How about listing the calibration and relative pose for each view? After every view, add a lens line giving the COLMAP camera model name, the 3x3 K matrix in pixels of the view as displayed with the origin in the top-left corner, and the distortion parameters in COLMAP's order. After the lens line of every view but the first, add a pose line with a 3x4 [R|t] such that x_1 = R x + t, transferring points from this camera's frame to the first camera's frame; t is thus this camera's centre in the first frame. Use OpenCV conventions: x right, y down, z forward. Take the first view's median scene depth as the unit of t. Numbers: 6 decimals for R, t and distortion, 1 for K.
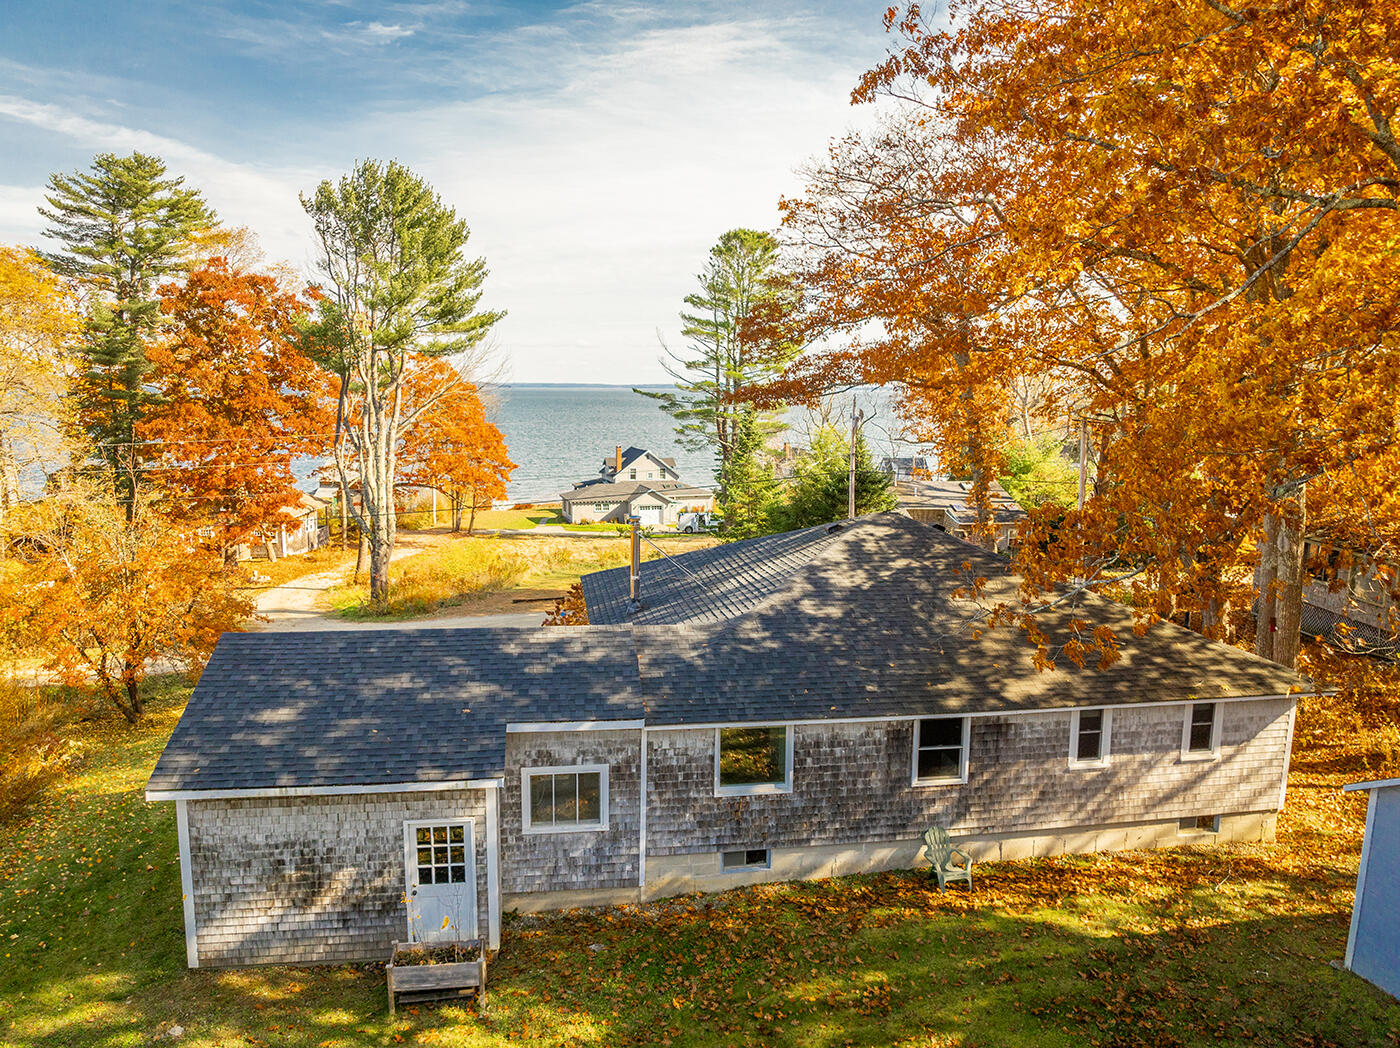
lens RADIAL K [[963.8, 0, 721.0], [0, 963.8, 537.5], [0, 0, 1]] dist [-0.027650, 0.018950]
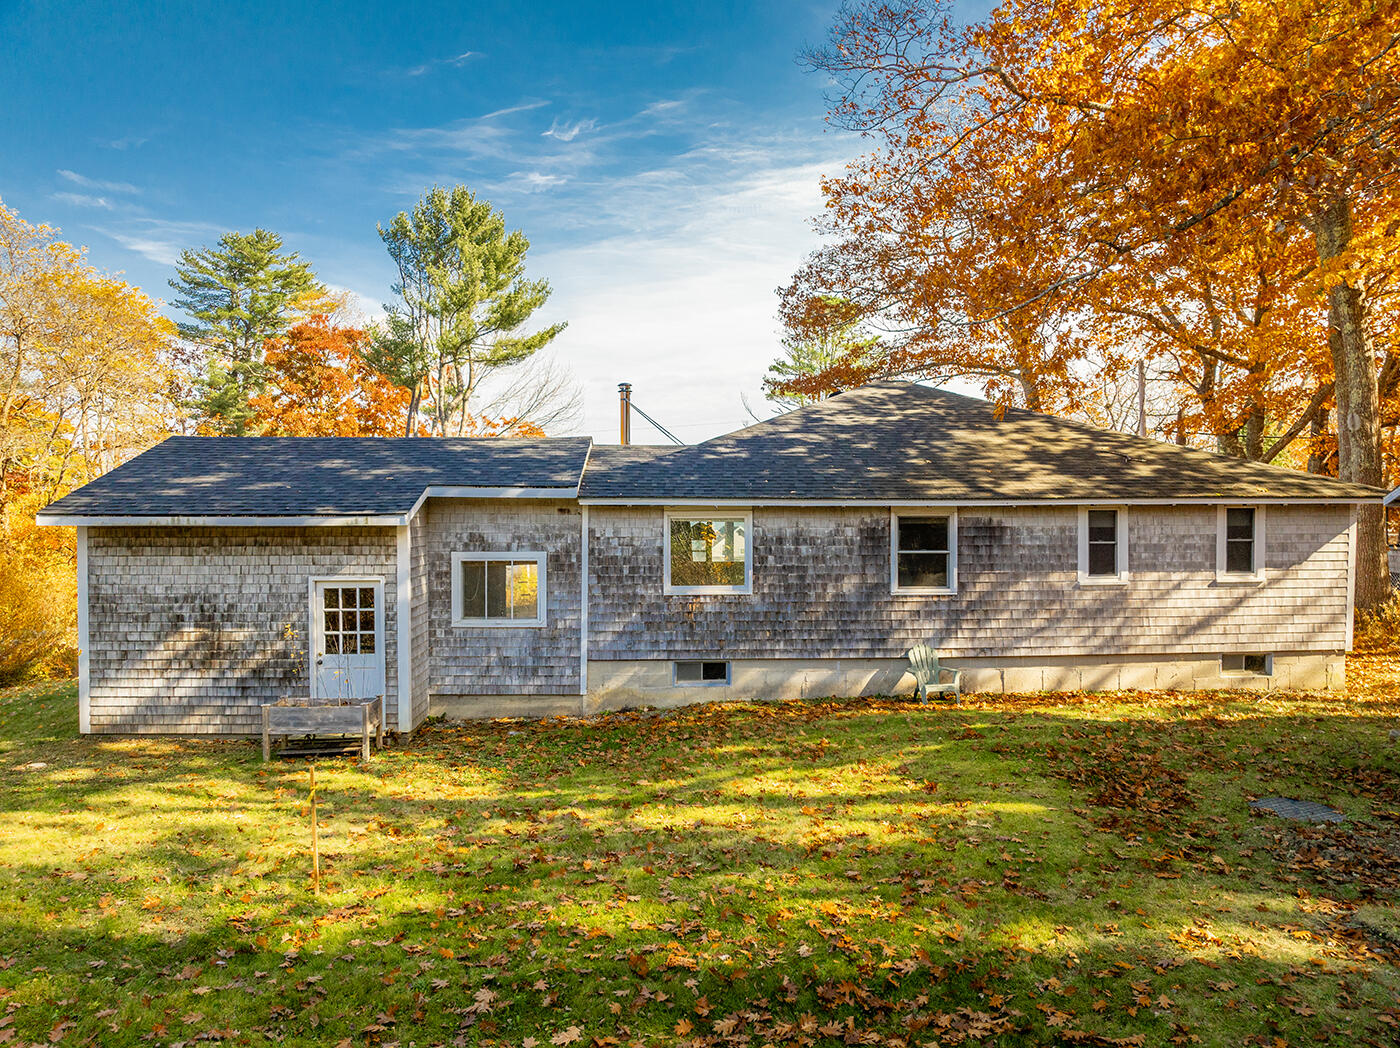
lens RADIAL K [[963.8, 0, 710.9], [0, 963.8, 501.8], [0, 0, 1]] dist [-0.027650, 0.018950]
pose [[0.994140, -0.013185, -0.107293, 0.132187], [0.000054, 0.992594, -0.121478, 0.286935], [0.108100, 0.120760, 0.986778, 0.101835]]
